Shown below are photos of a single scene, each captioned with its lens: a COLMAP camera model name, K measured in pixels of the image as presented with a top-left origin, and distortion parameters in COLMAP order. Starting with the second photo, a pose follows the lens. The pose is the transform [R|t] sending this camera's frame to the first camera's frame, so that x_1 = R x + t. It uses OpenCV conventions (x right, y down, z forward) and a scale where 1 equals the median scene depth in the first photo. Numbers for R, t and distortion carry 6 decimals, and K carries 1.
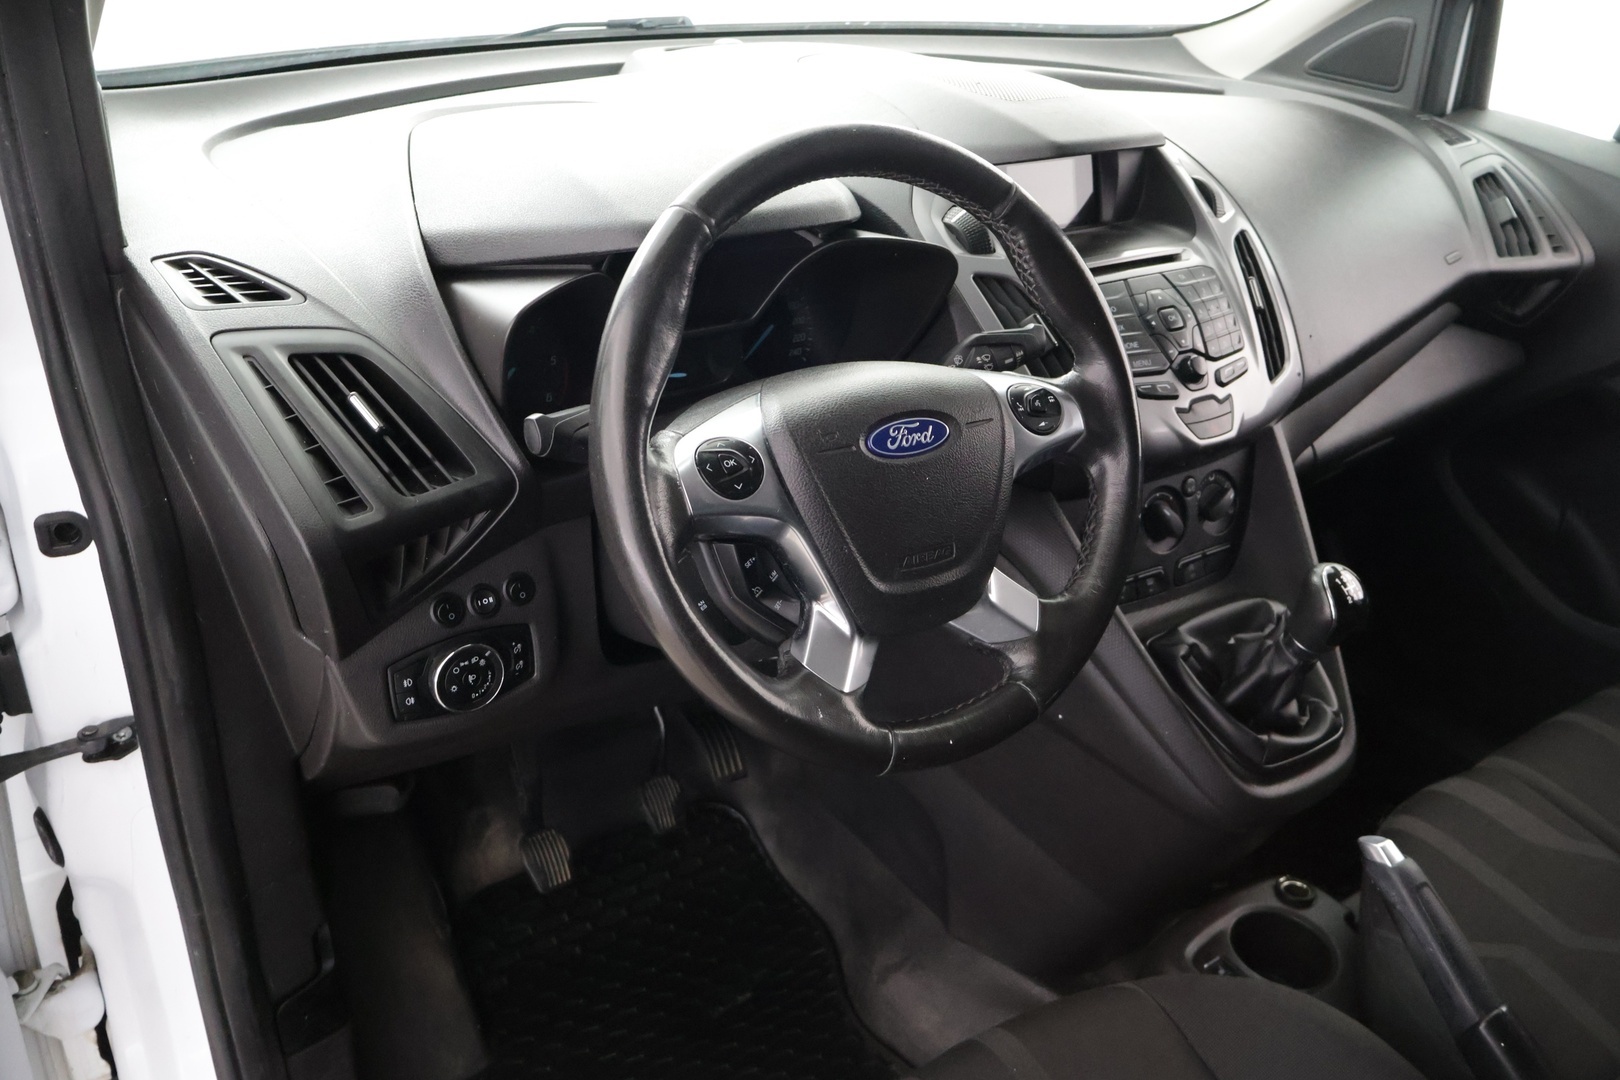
lens RADIAL K [[1369.4, 0, 810.0], [0, 1369.4, 540.0], [0, 0, 1]] dist [-0.008503, -0.006552]
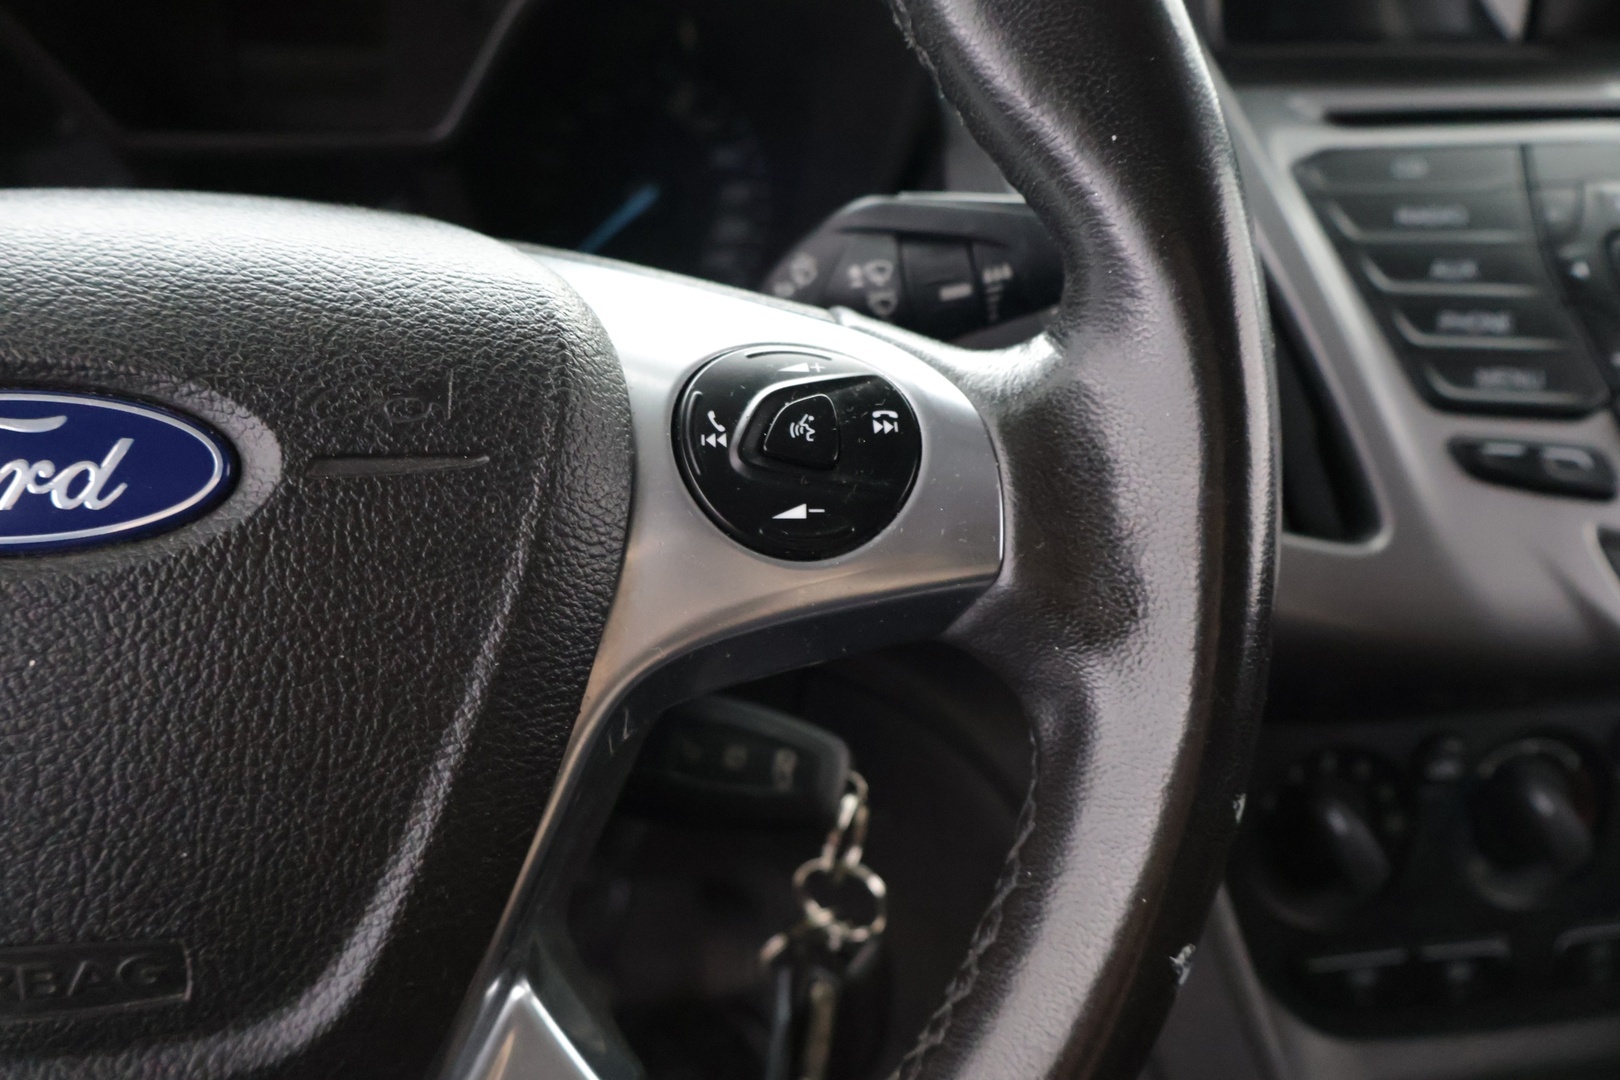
lens RADIAL K [[1369.4, 0, 810.0], [0, 1369.4, 540.0], [0, 0, 1]] dist [-0.008503, -0.006552]
pose [[0.915540, 0.178662, -0.360370, 0.237761], [-0.176542, 0.983517, 0.039088, -0.081477], [0.361413, 0.027834, 0.931990, 0.698014]]
